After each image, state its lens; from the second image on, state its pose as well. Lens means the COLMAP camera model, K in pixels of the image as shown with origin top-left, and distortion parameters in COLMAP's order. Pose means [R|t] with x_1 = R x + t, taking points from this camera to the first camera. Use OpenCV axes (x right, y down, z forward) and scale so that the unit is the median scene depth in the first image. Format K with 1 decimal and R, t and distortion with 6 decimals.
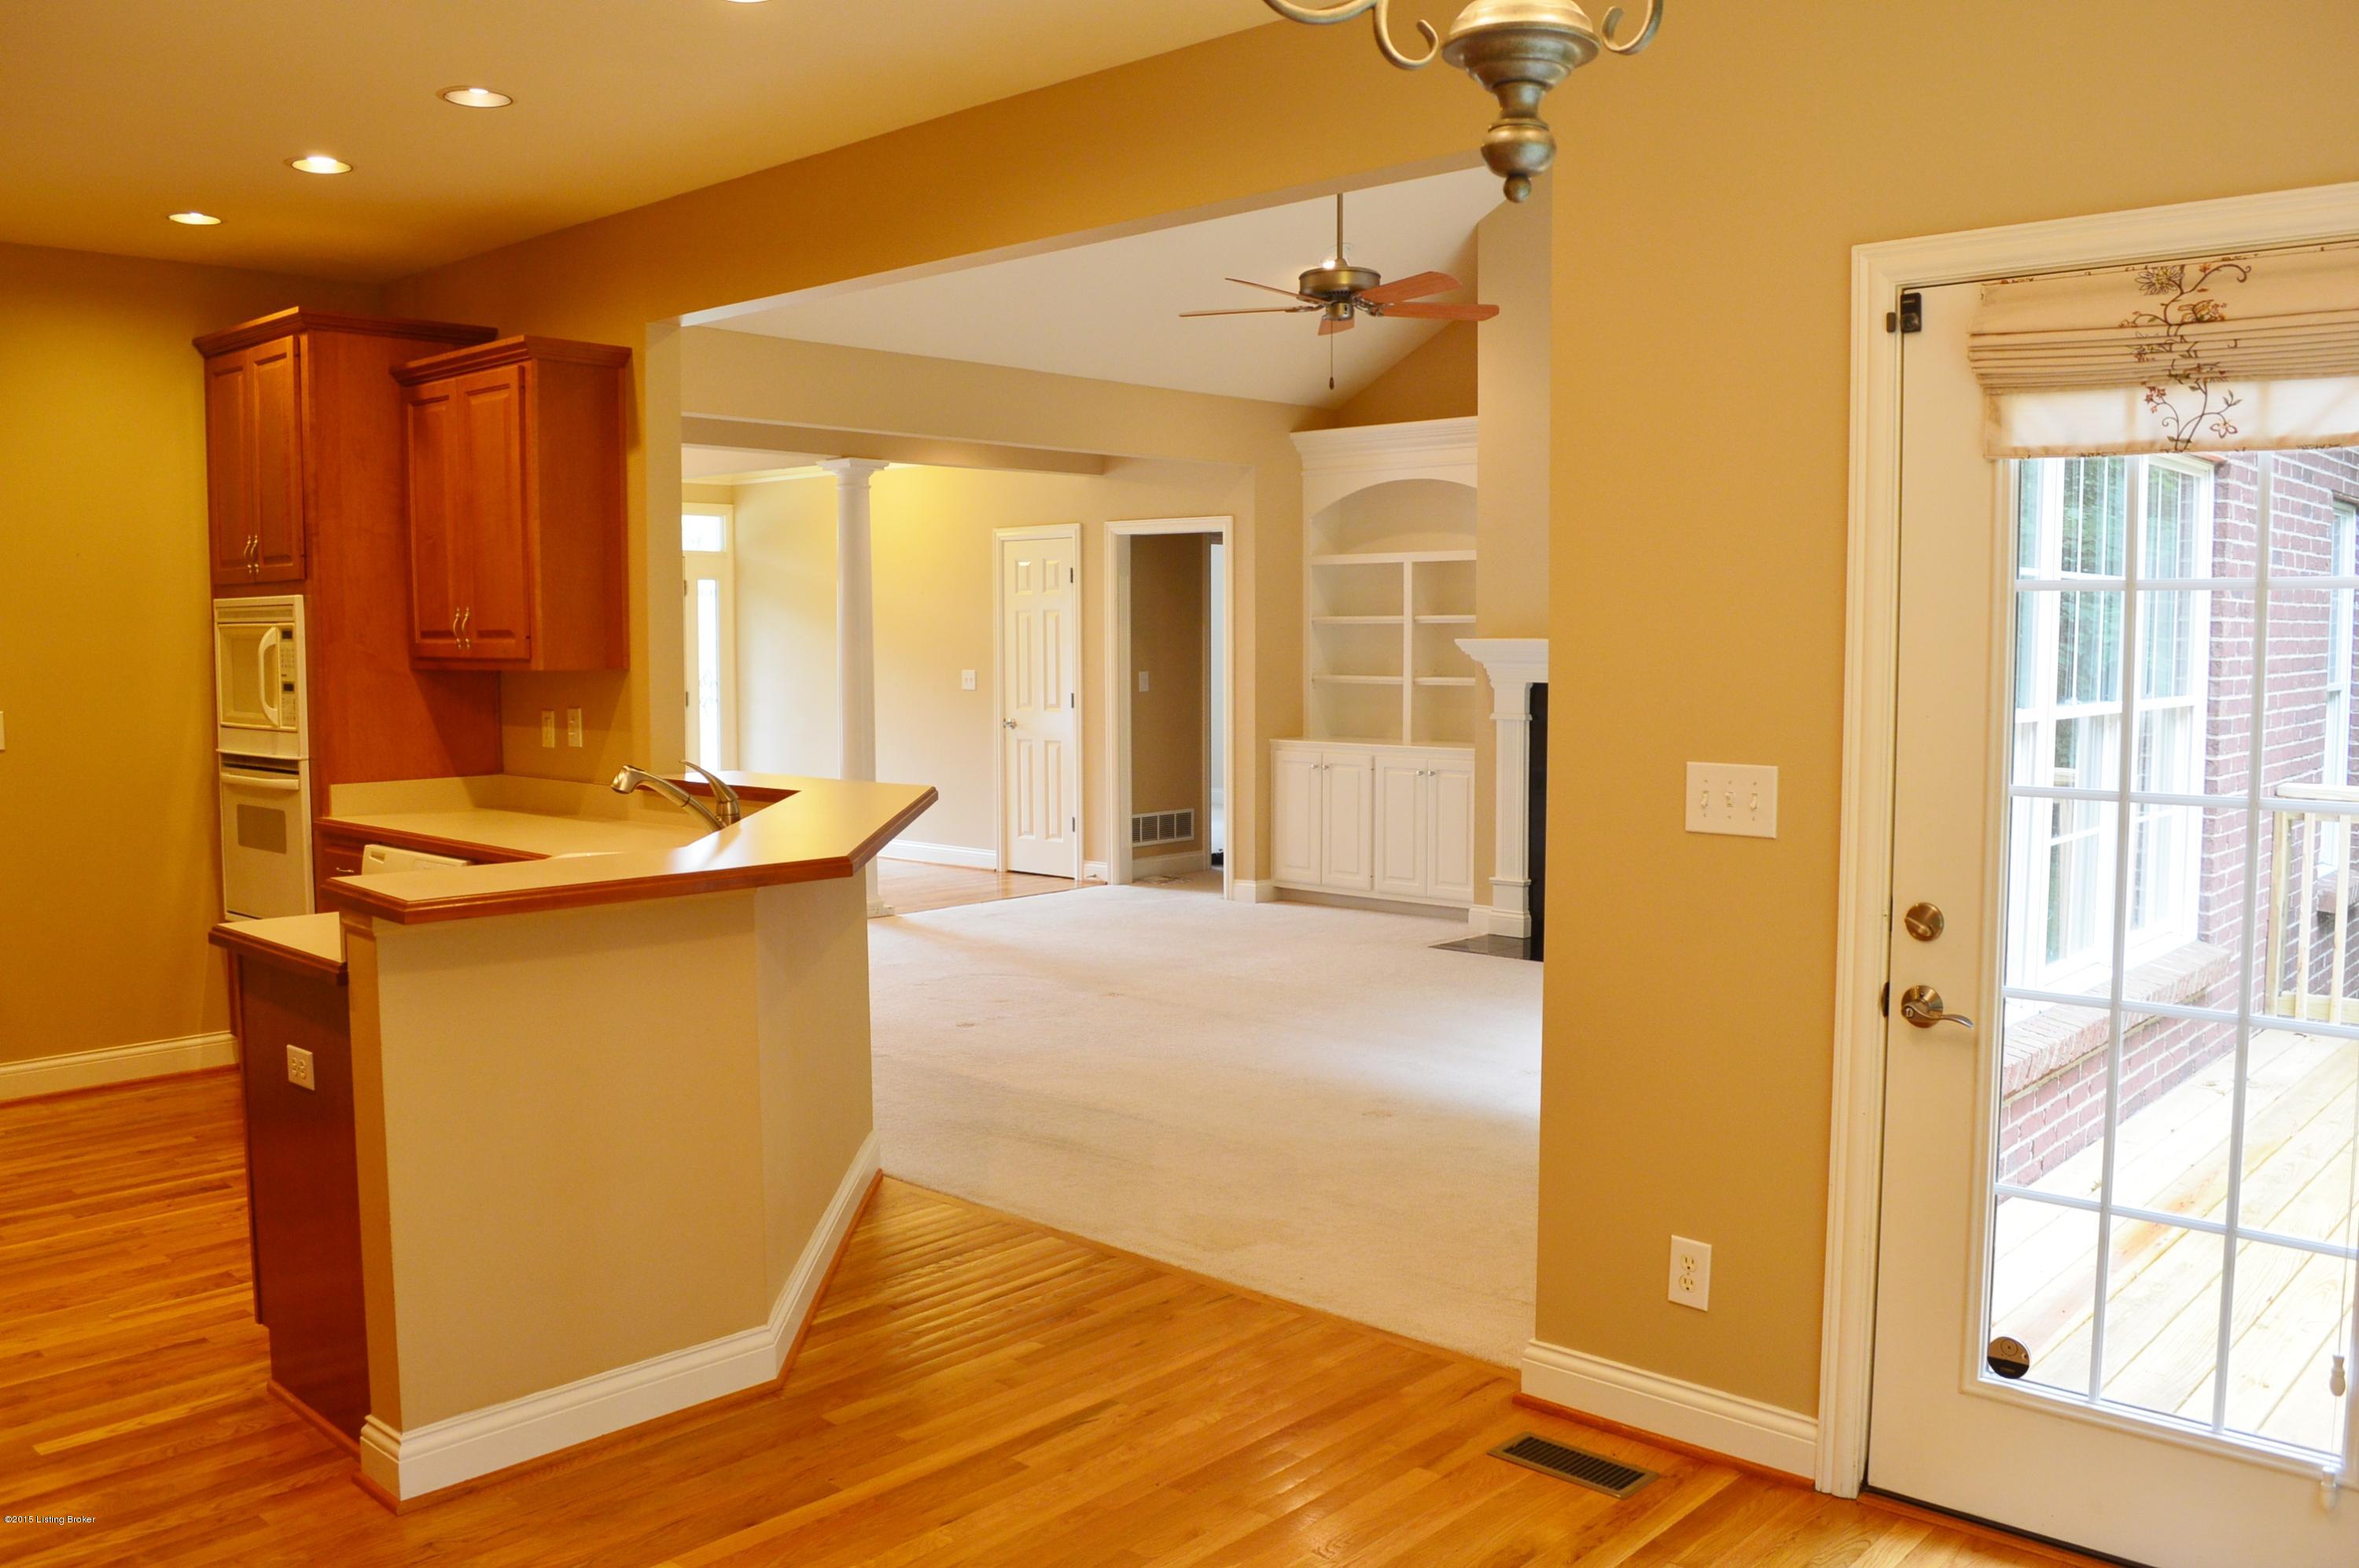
lens RADIAL K [[1869.5, 0, 1179.5], [0, 1869.5, 784.0], [0, 0, 1]] dist [-0.087738, 0.001036]
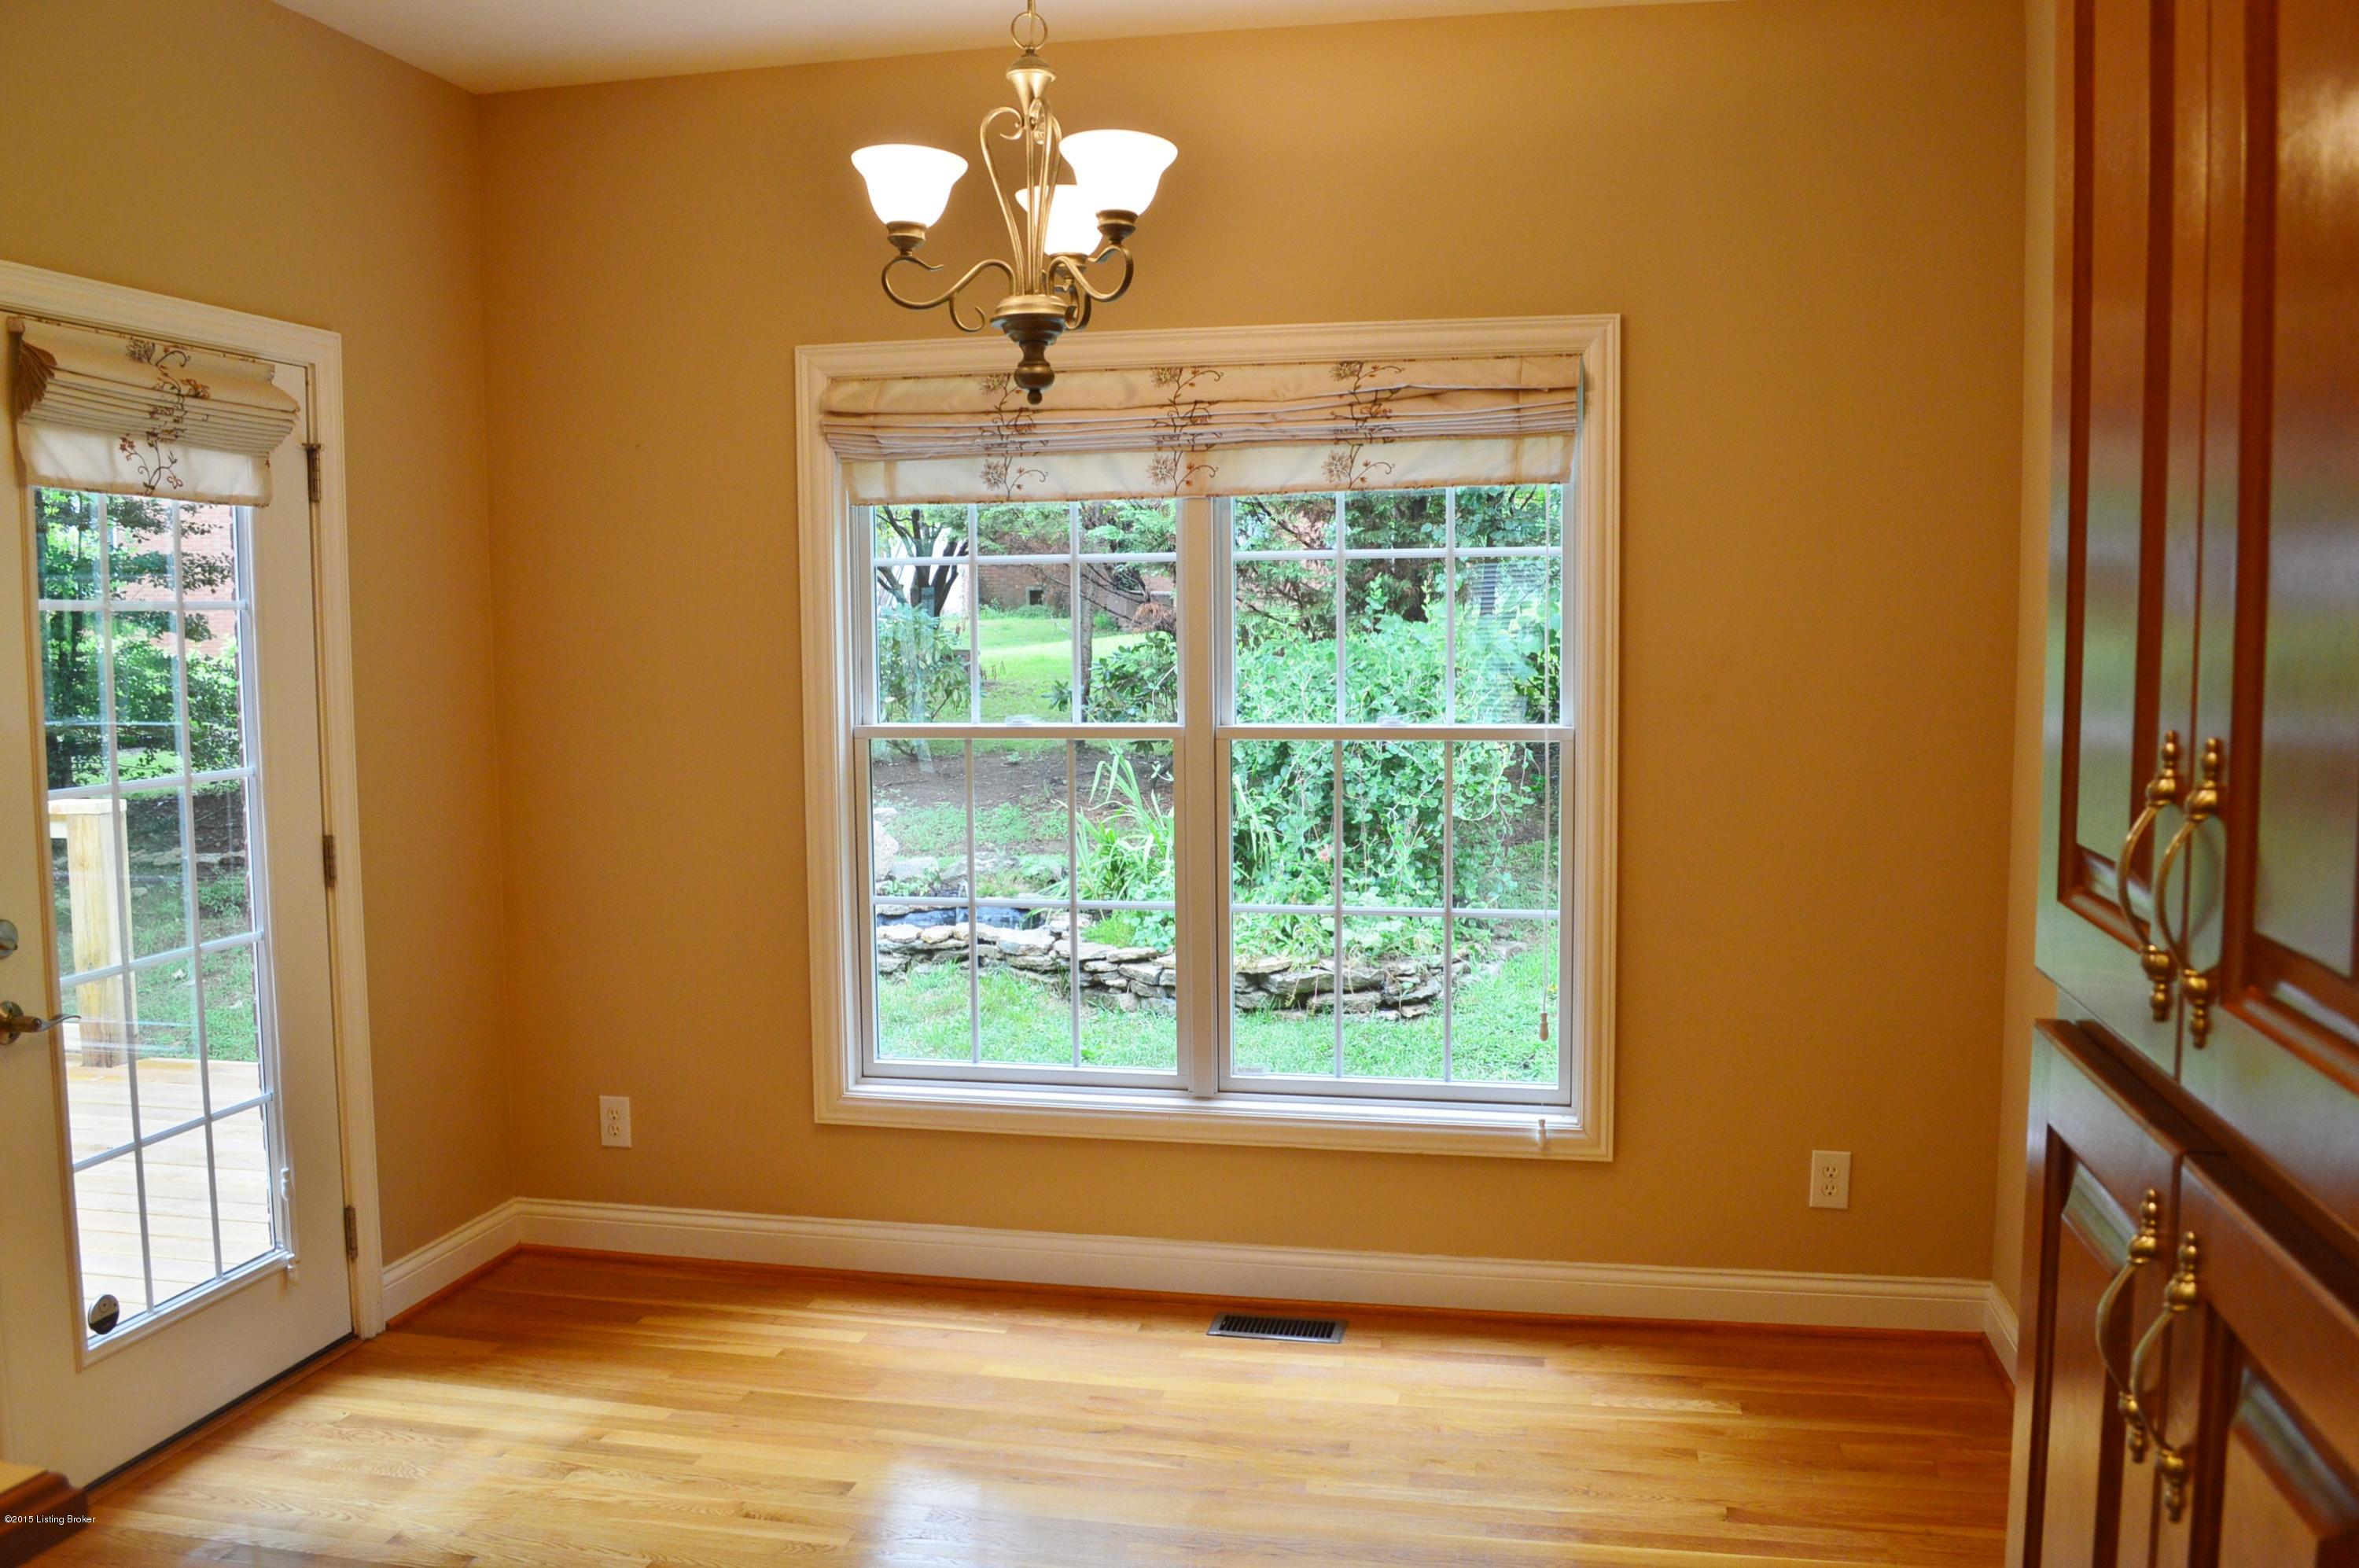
lens RADIAL K [[1869.5, 0, 1179.5], [0, 1869.5, 784.0], [0, 0, 1]] dist [-0.087738, 0.001036]
pose [[-0.514319, -0.064097, 0.855200, -0.861901], [0.083939, 0.988653, 0.124580, -0.086779], [-0.853481, 0.135859, -0.503102, 1.060261]]
